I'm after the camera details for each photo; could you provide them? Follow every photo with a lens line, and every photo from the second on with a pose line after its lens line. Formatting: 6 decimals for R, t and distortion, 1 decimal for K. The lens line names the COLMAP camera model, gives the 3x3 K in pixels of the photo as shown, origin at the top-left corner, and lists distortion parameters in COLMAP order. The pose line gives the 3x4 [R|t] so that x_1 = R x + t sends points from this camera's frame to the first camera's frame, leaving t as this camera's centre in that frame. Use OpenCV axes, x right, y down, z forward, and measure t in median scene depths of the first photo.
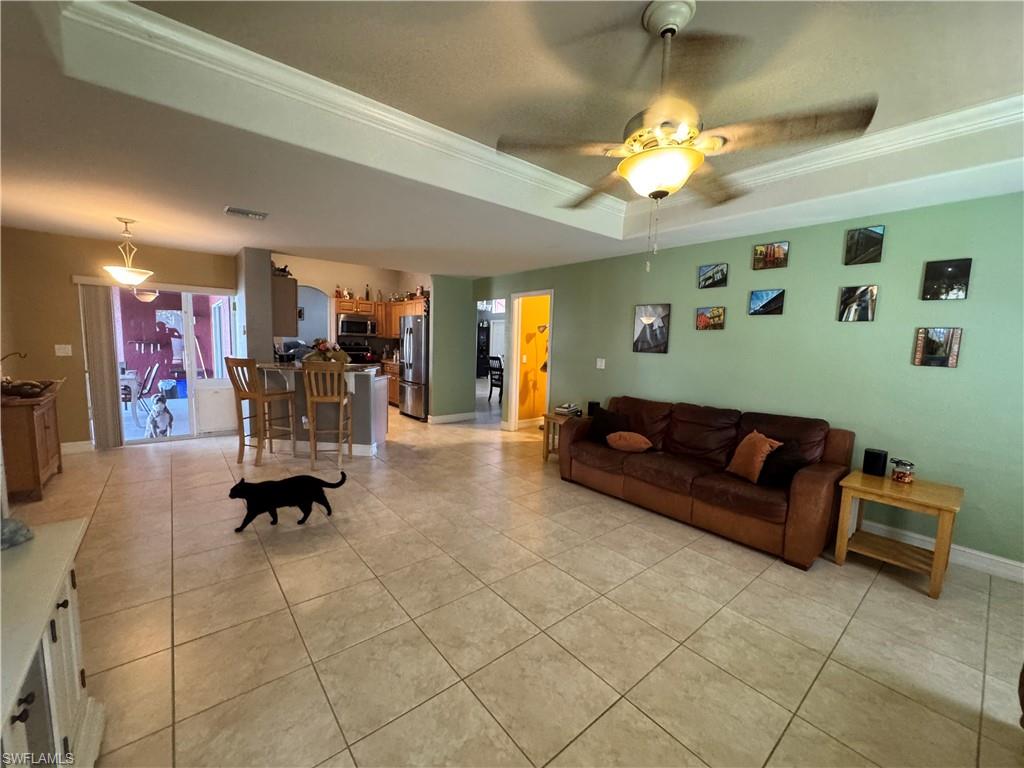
lens RADIAL K [[410.2, 0, 511.4], [0, 410.2, 384.0], [0, 0, 1]] dist [-0.002550, -0.000258]
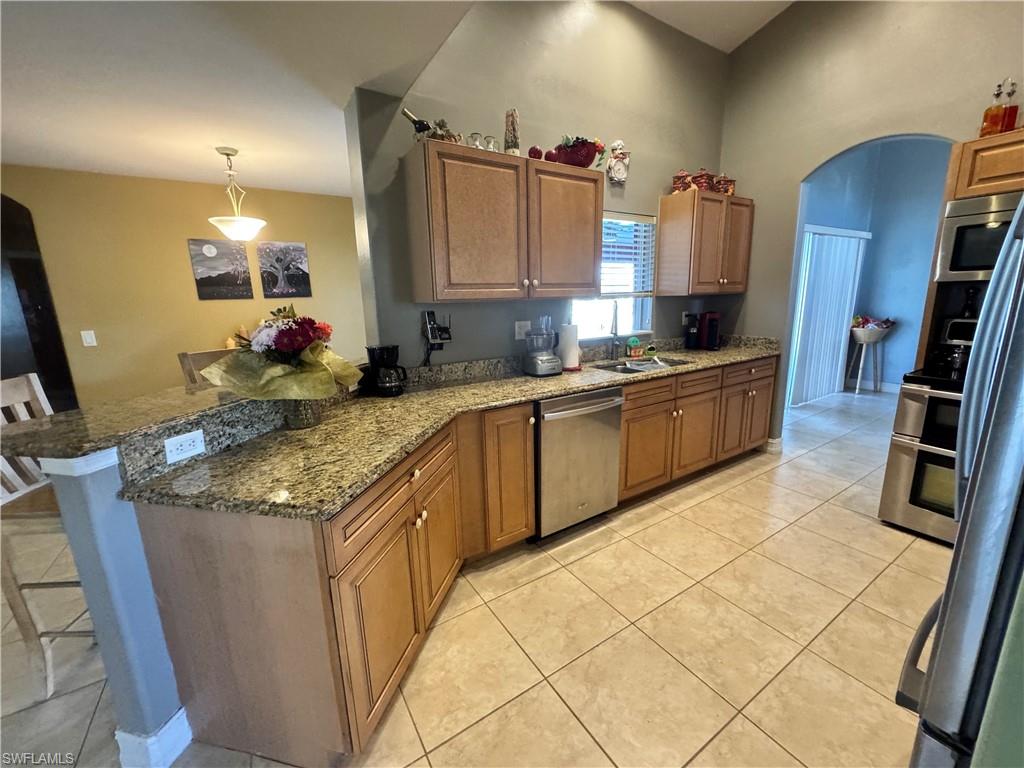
lens RADIAL K [[410.2, 0, 511.4], [0, 410.2, 384.0], [0, 0, 1]] dist [-0.002550, -0.000258]
pose [[-0.129118, 0.178888, -0.975360, -0.208759], [-0.082056, 0.978293, 0.190289, -0.168104], [0.988228, 0.104604, -0.111637, 1.597640]]
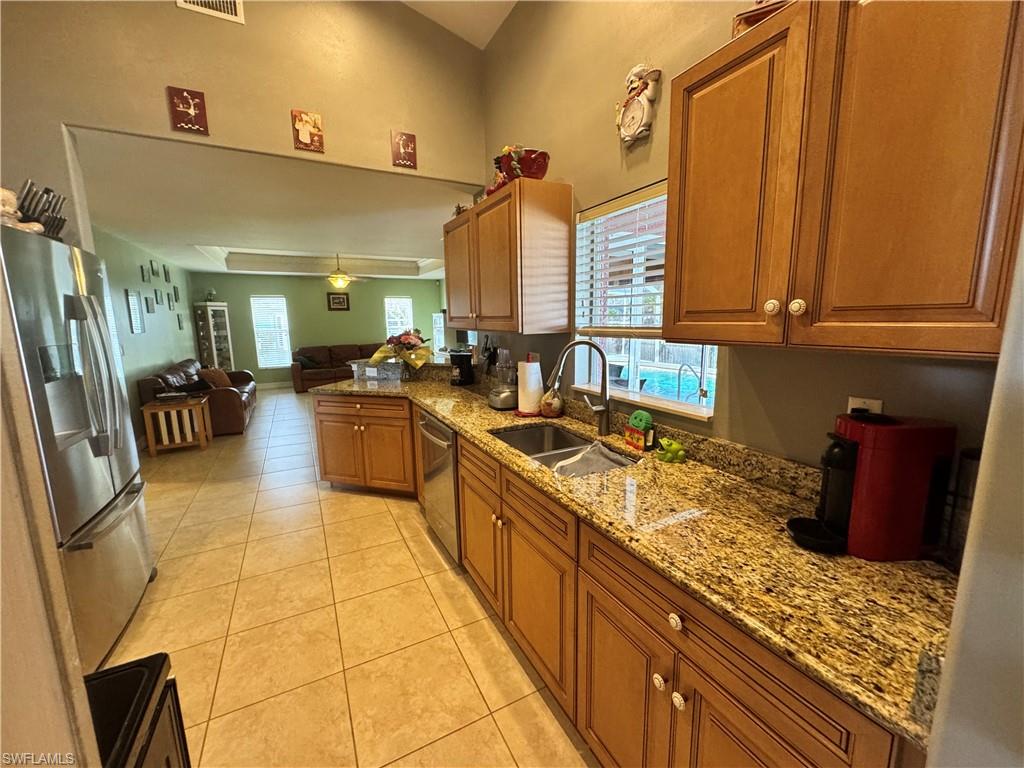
lens RADIAL K [[410.2, 0, 511.4], [0, 410.2, 384.0], [0, 0, 1]] dist [-0.002550, -0.000258]
pose [[-0.978011, -0.048030, 0.202945, -1.028008], [0.008330, 0.963347, 0.268130, -0.272485], [-0.208385, 0.263924, -0.941764, 2.189045]]
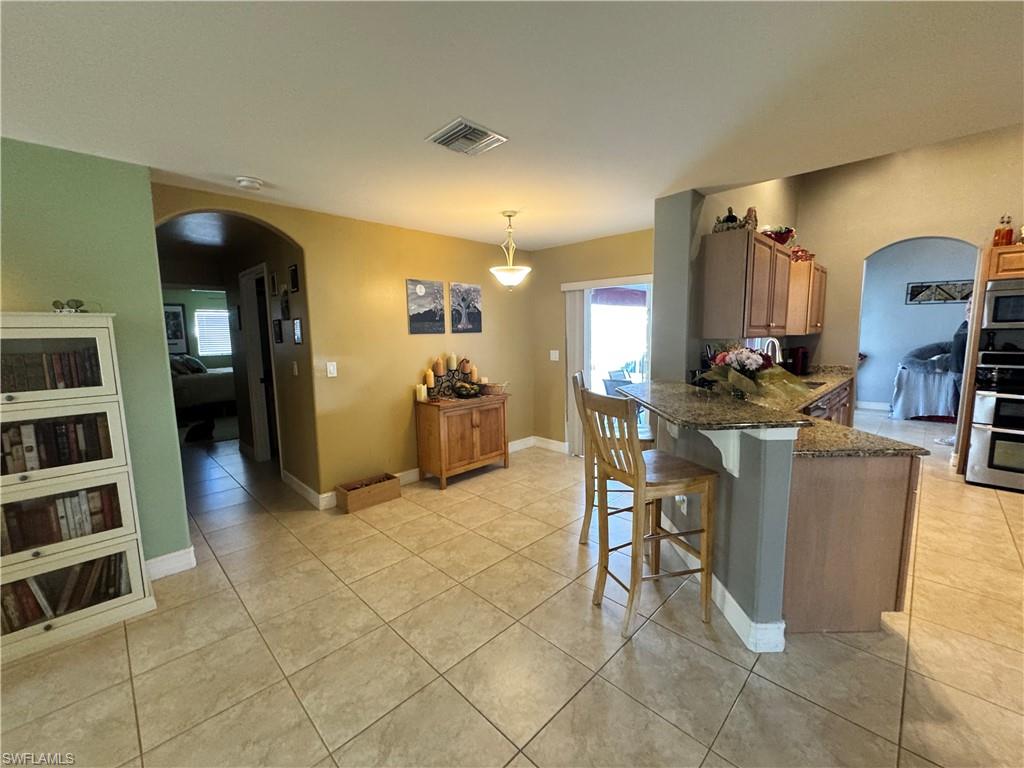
lens RADIAL K [[419.9, 0, 510.7], [0, 419.9, 383.6], [0, 0, 1]] dist [-0.002426, -0.000405]
pose [[0.090699, 0.089621, -0.991838, -0.003197], [-0.087439, 0.992813, 0.081713, -0.105124], [0.992032, 0.079314, 0.097883, 0.932257]]
